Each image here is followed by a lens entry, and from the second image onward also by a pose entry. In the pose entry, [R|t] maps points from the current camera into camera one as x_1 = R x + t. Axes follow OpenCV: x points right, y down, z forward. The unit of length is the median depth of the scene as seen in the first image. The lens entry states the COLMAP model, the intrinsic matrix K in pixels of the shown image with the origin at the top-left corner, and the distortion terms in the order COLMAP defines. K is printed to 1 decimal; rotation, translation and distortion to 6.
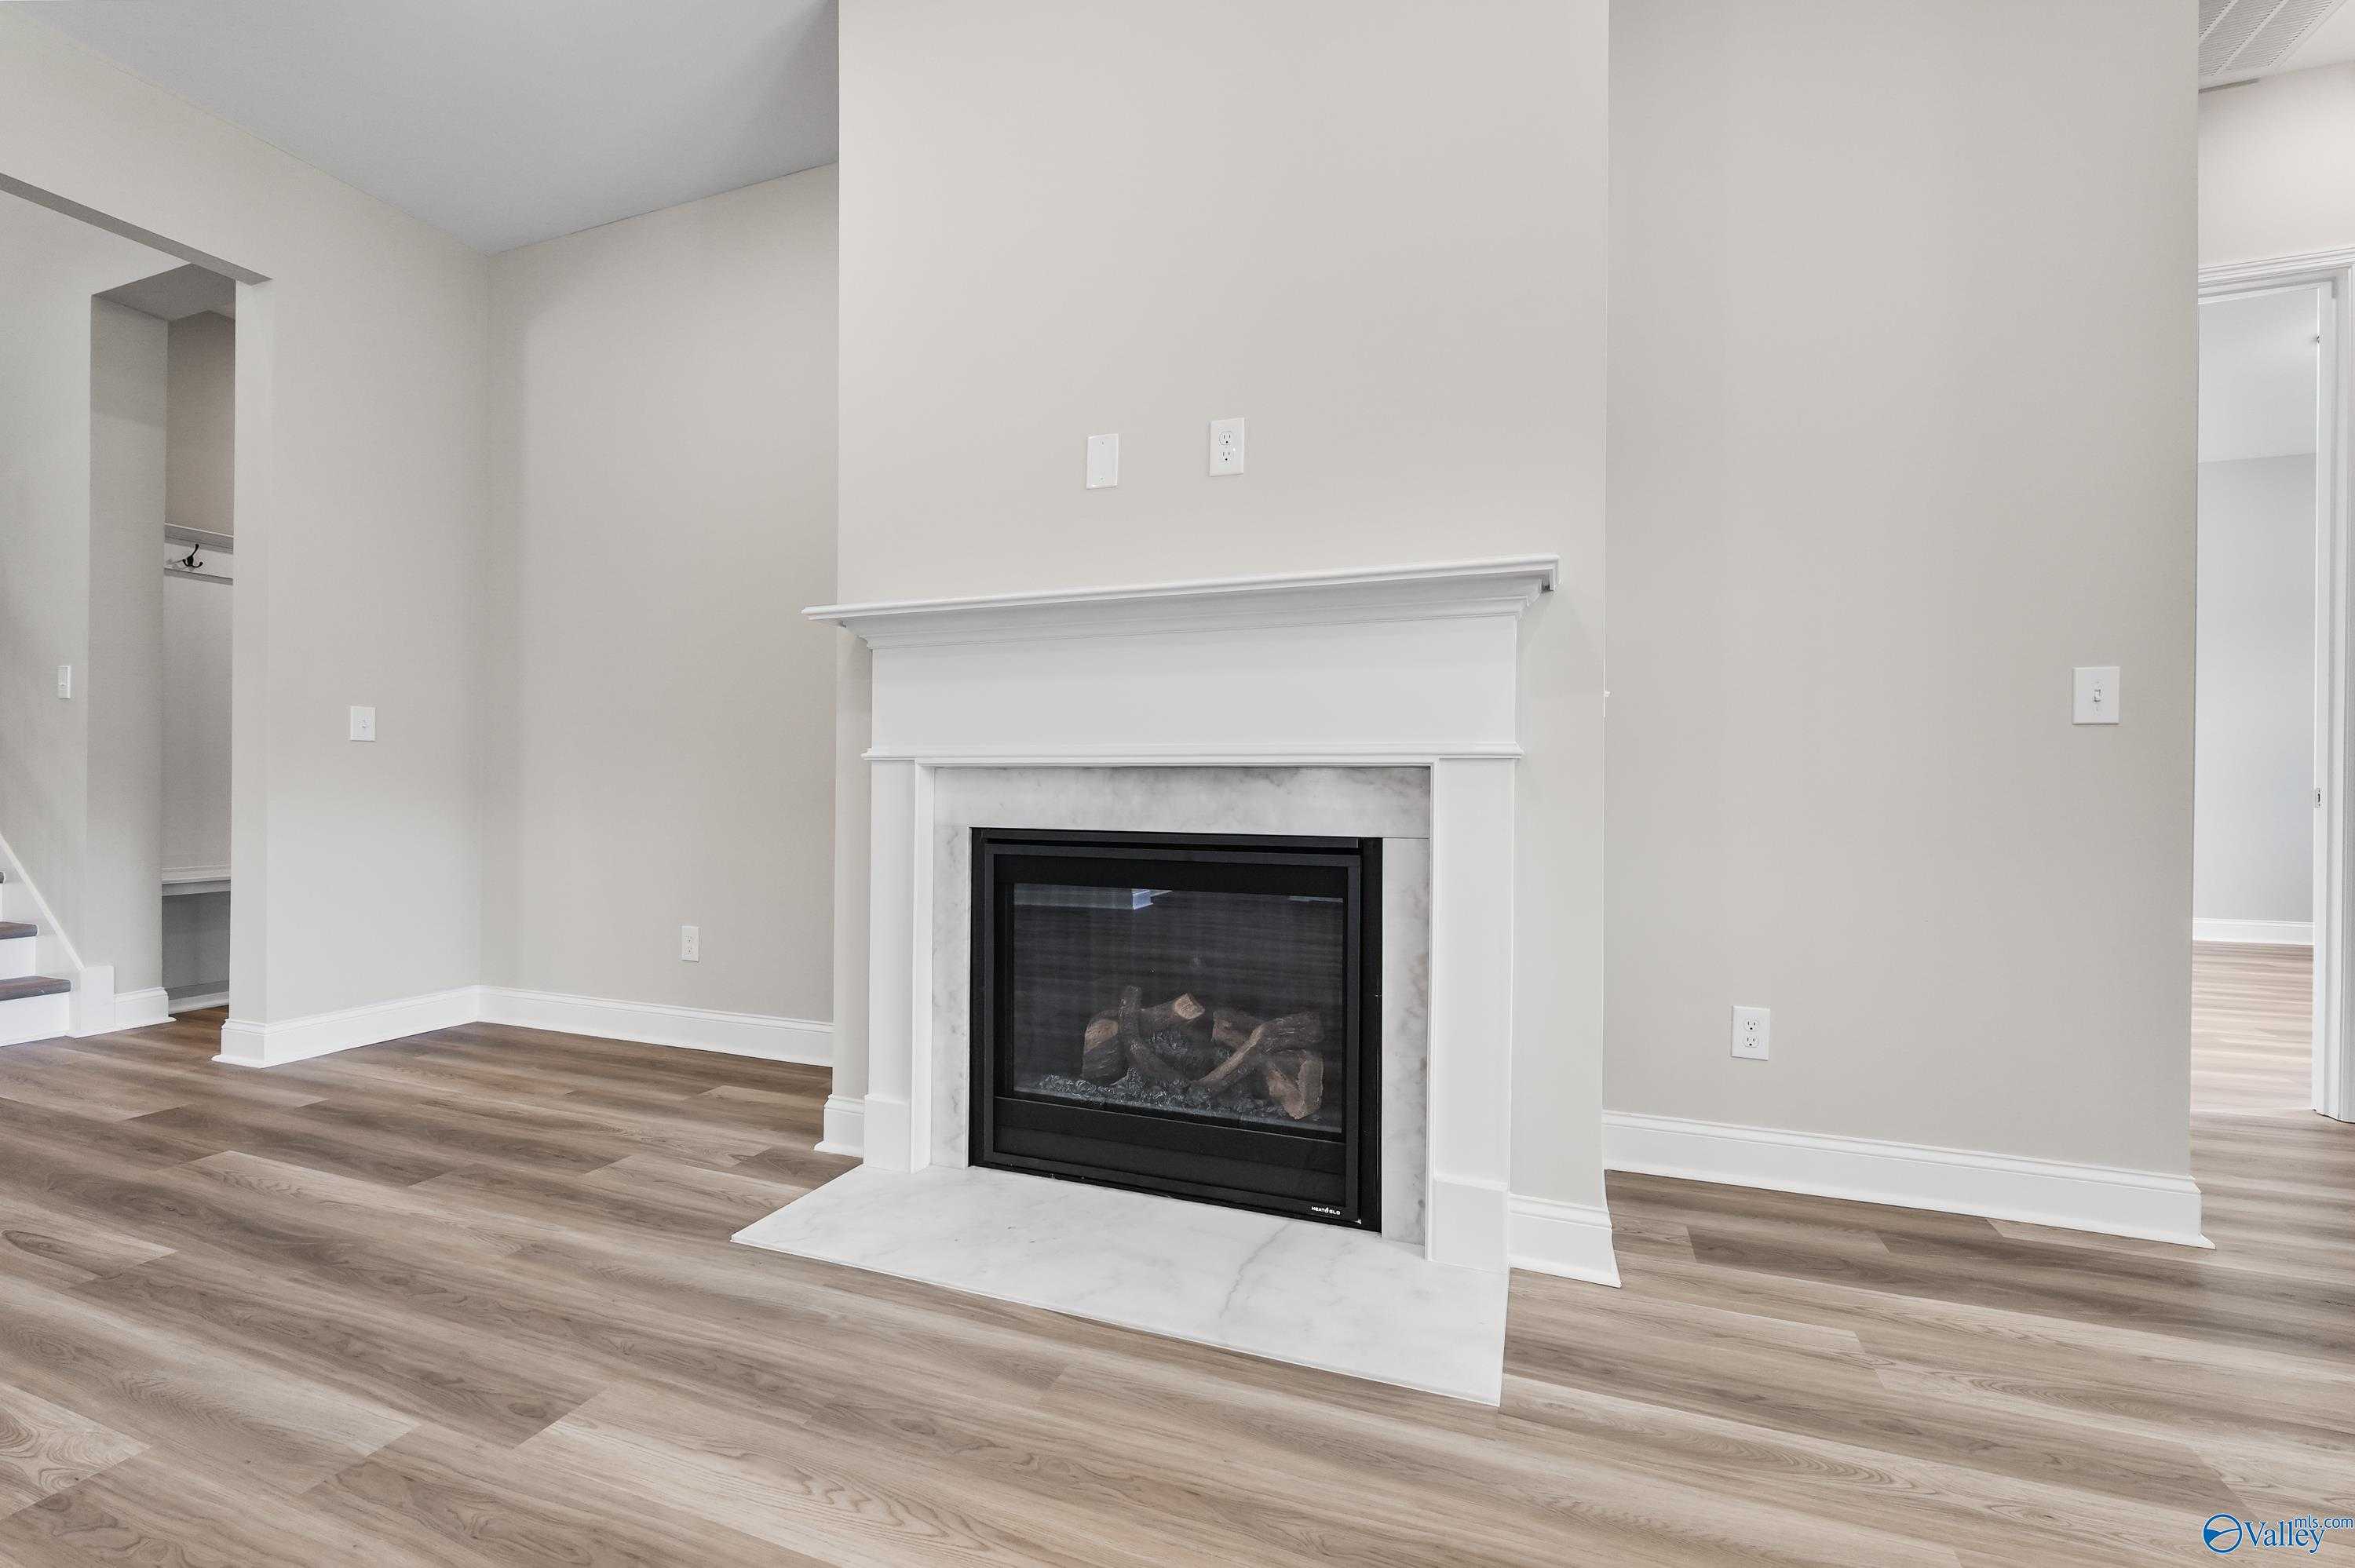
lens RADIAL K [[984.7, 0, 1177.5], [0, 984.7, 784.0], [0, 0, 1]] dist [-0.002049, -0.000392]
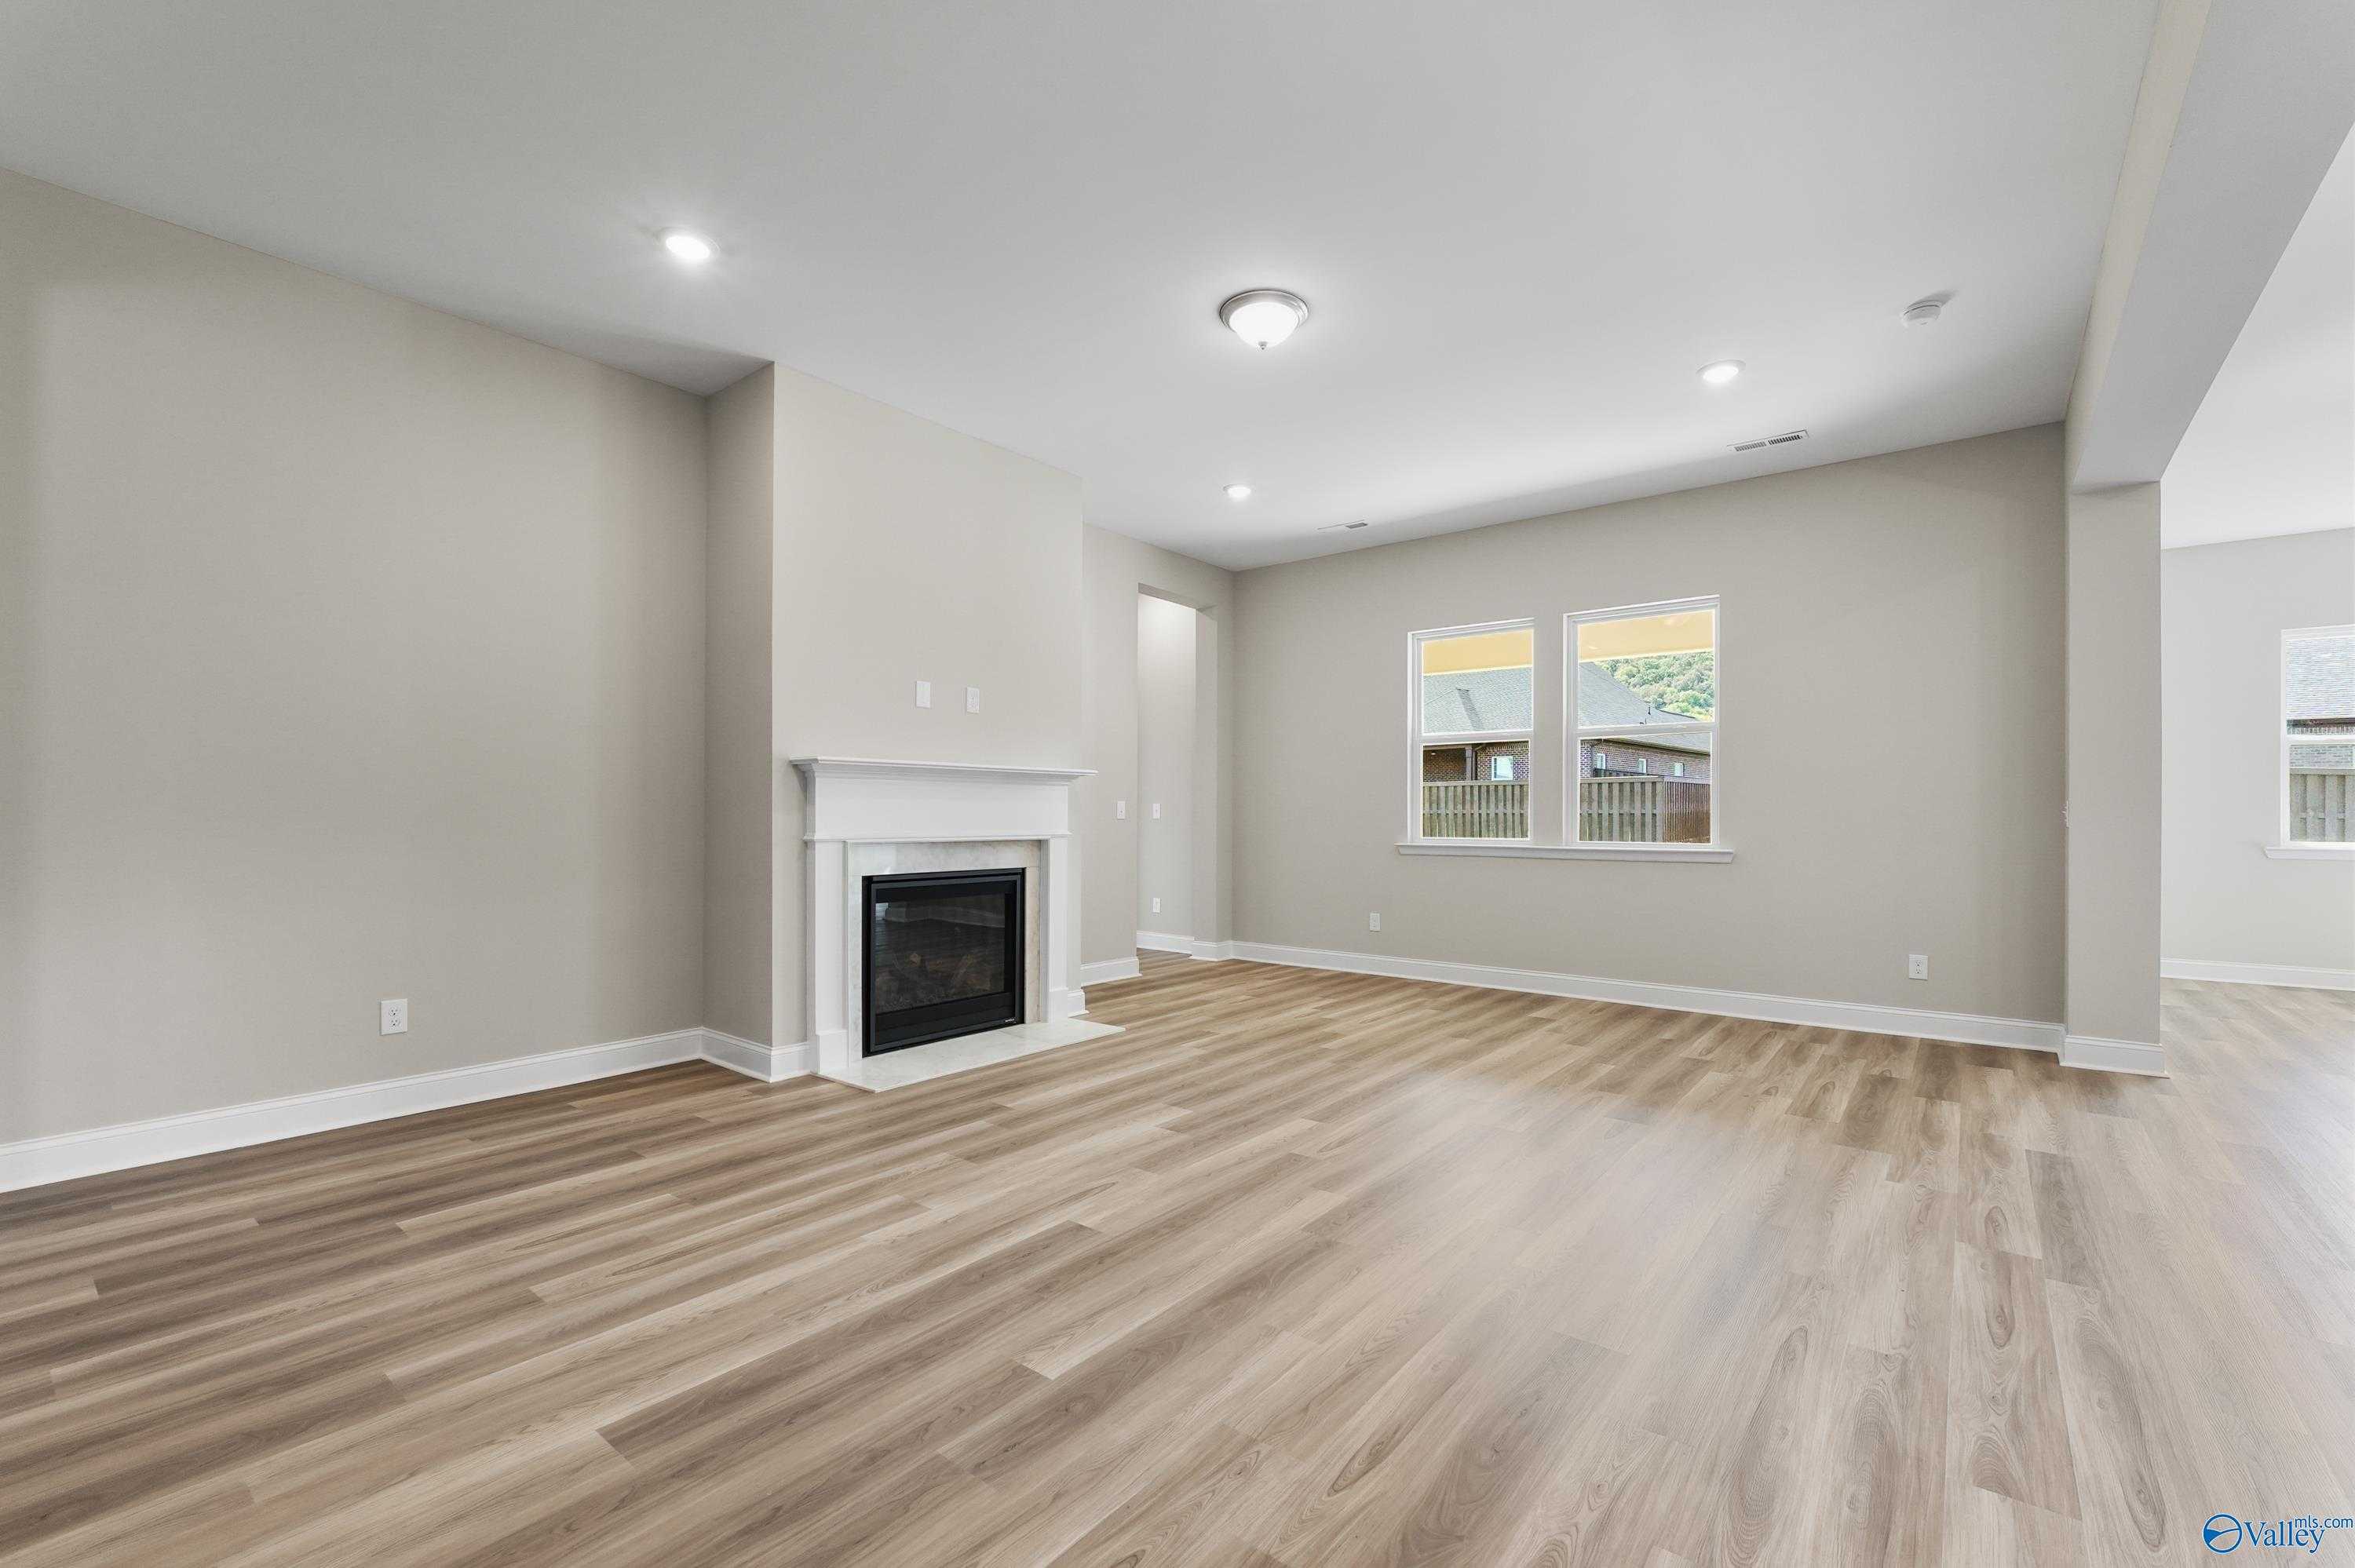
lens RADIAL K [[988.9, 0, 1178.8], [0, 988.9, 818.4], [0, 0, 1]] dist [-0.000400, -0.000023]
pose [[0.316363, -0.008497, 0.948600, -2.000220], [-0.001123, 0.999956, 0.009331, -0.093418], [-0.948637, -0.004017, 0.316340, -0.178367]]
